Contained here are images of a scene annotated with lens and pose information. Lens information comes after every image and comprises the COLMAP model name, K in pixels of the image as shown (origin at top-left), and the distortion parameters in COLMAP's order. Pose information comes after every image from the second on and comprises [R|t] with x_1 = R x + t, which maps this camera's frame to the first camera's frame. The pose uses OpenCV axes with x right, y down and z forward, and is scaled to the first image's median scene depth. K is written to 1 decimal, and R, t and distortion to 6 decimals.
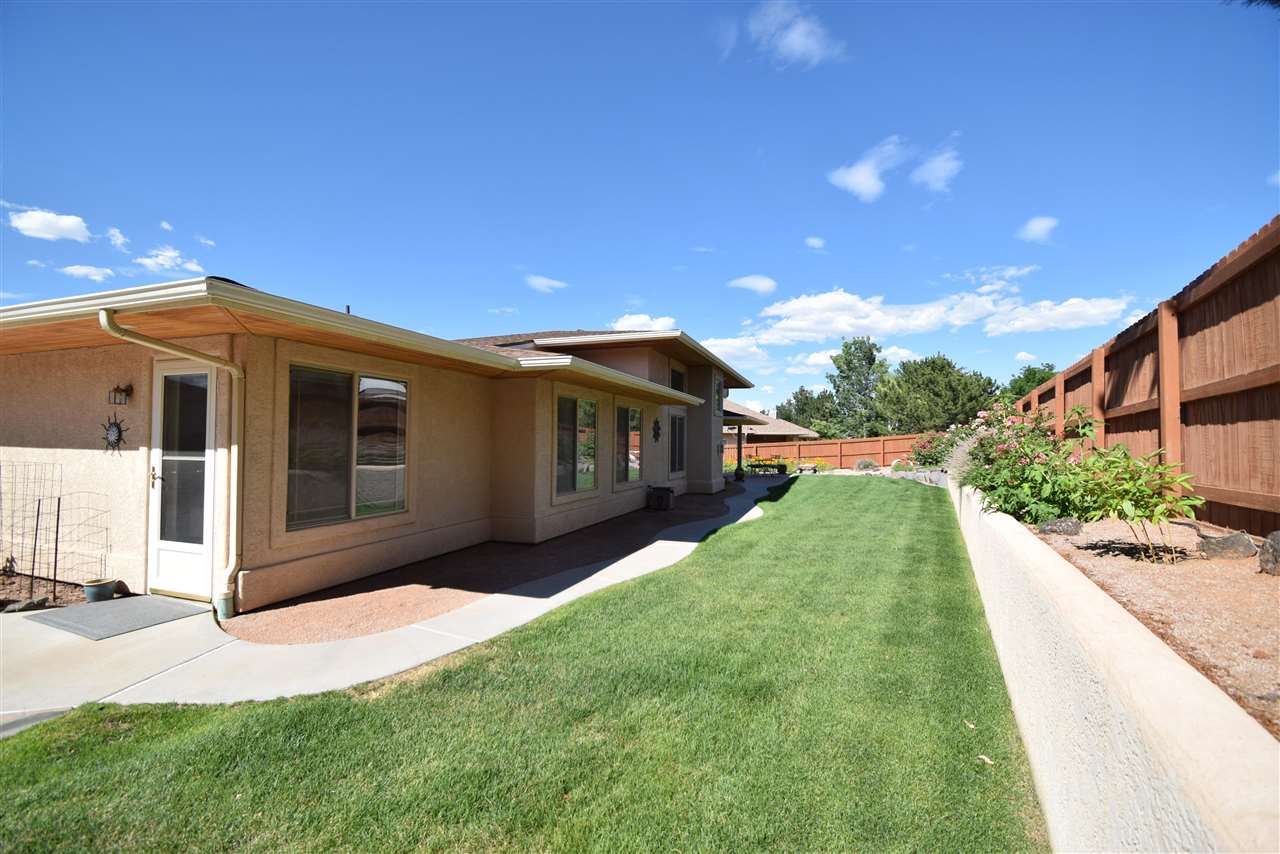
lens RADIAL K [[563.1, 0, 637.4], [0, 563.1, 430.2], [0, 0, 1]] dist [0.018392, -0.026477]
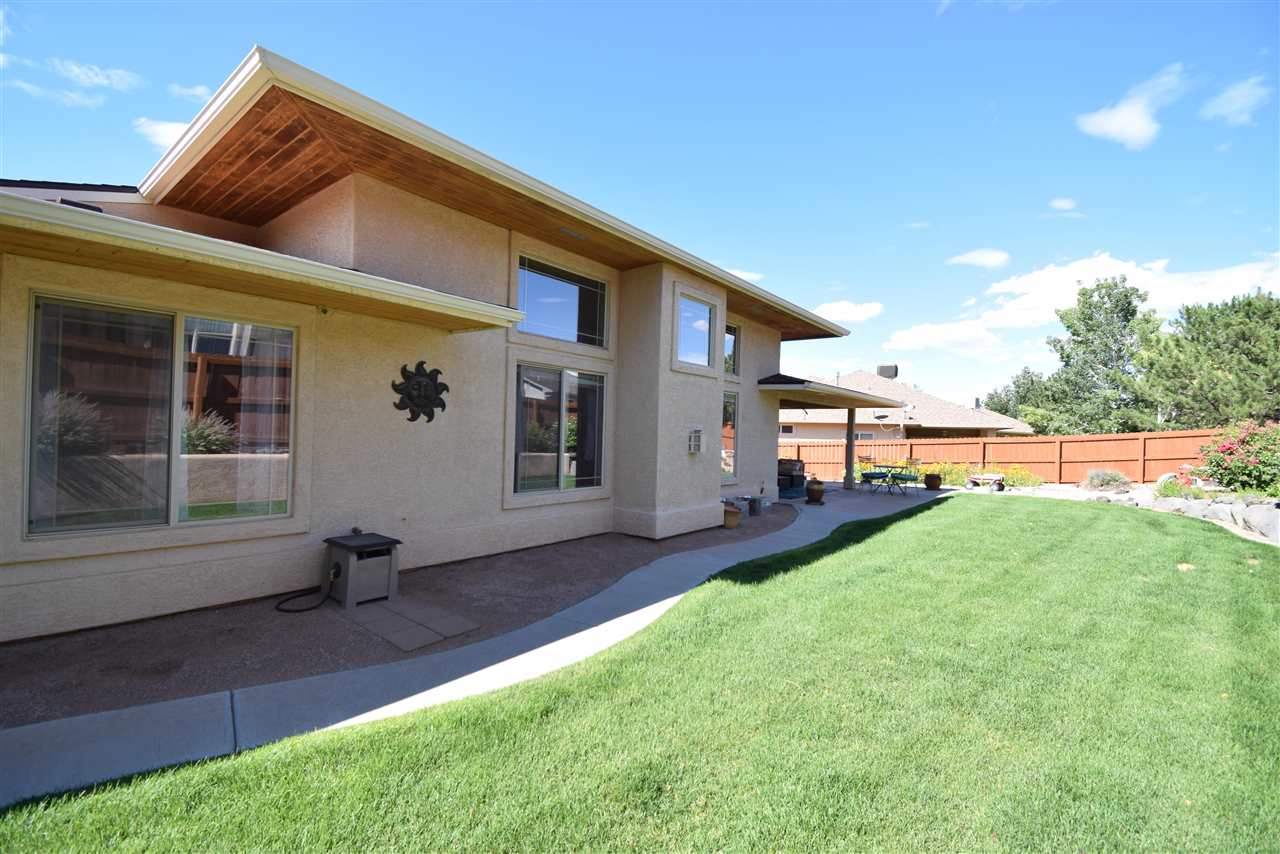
lens RADIAL K [[560.3, 0, 631.2], [0, 560.3, 435.1], [0, 0, 1]] dist [-0.001113, -0.016022]
pose [[0.938900, 0.018923, -0.343671, 0.124224], [-0.011874, 0.999674, 0.022603, 0.007395], [0.343986, -0.017141, 0.938818, 0.258797]]
